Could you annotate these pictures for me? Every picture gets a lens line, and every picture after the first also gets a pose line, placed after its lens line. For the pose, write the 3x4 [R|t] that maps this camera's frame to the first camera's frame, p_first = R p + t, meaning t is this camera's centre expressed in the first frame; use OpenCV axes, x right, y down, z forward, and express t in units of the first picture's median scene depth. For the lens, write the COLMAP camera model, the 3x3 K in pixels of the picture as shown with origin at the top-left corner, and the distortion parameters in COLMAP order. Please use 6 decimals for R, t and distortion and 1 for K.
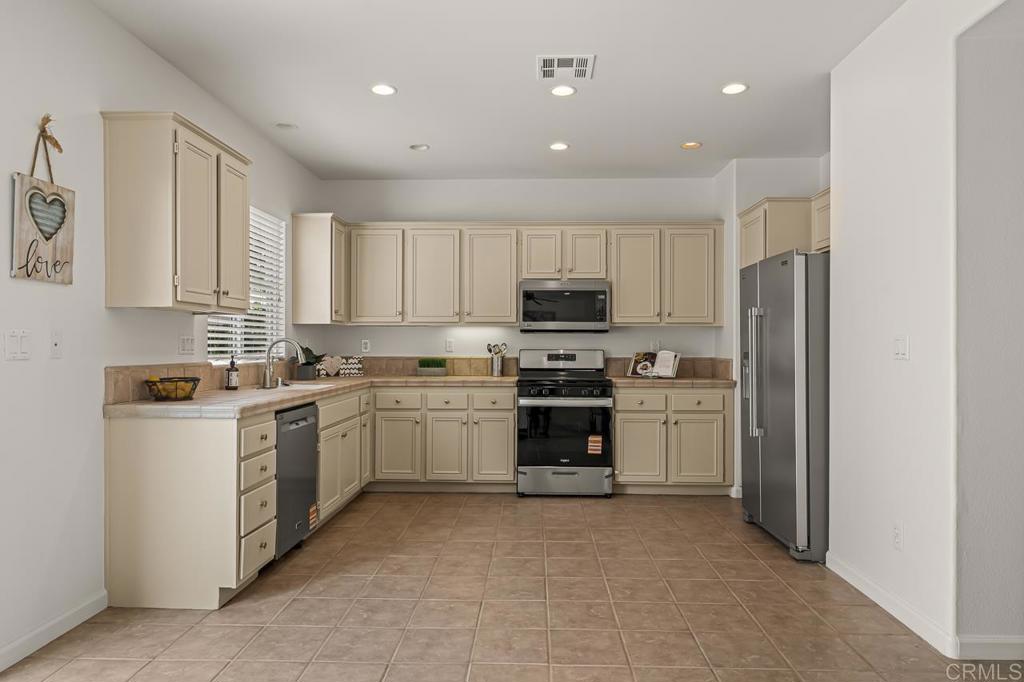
lens RADIAL K [[641.1, 0, 516.8], [0, 641.1, 344.7], [0, 0, 1]] dist [0.002983, 0.000663]
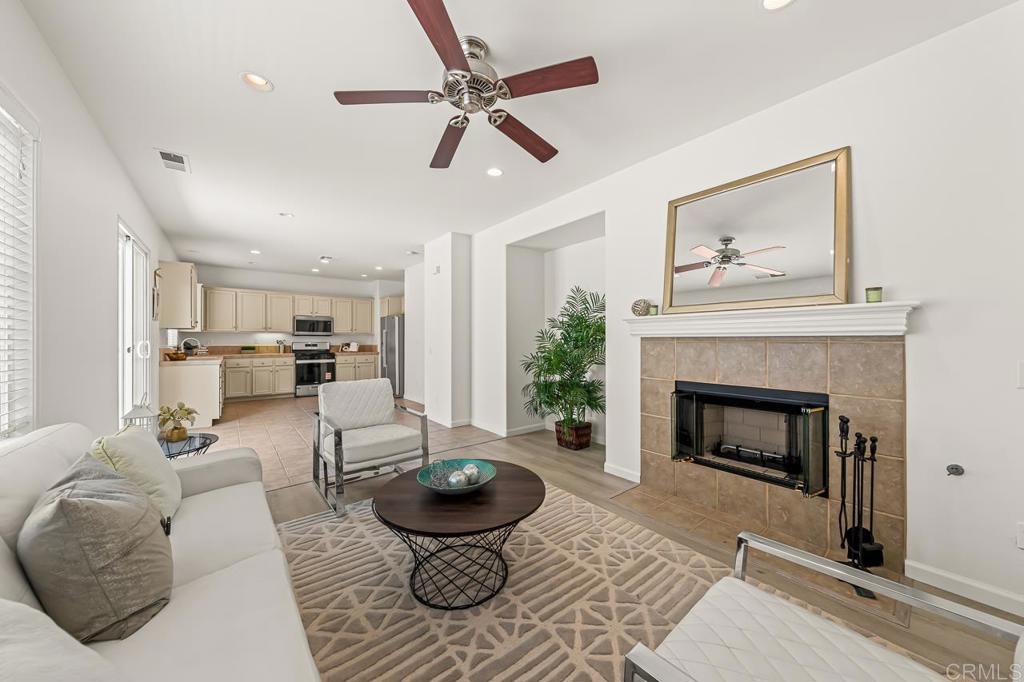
lens RADIAL K [[356.4, 0, 515.8], [0, 356.4, 340.5], [0, 0, 1]] dist [-0.000741, -0.000063]
pose [[0.760409, -0.001973, 0.649441, -0.265001], [0.001899, 0.999998, 0.000815, 0.000402], [-0.649441, 0.000614, 0.760411, -0.716564]]
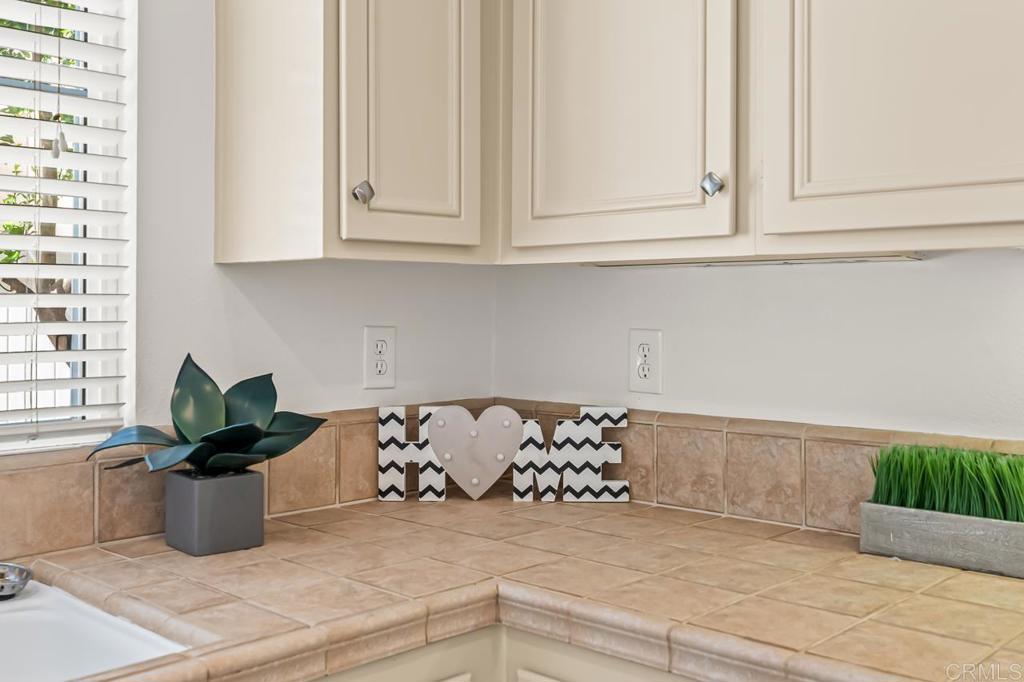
lens RADIAL K [[1076.7, 0, 512.1], [0, 1076.7, 302.9], [0, 0, 1]] dist [0.008049, 0.003411]
pose [[0.756033, -0.005115, -0.654513, -0.040922], [0.001654, 0.999981, -0.005905, -0.017419], [0.654531, 0.003382, 0.756027, 0.808470]]
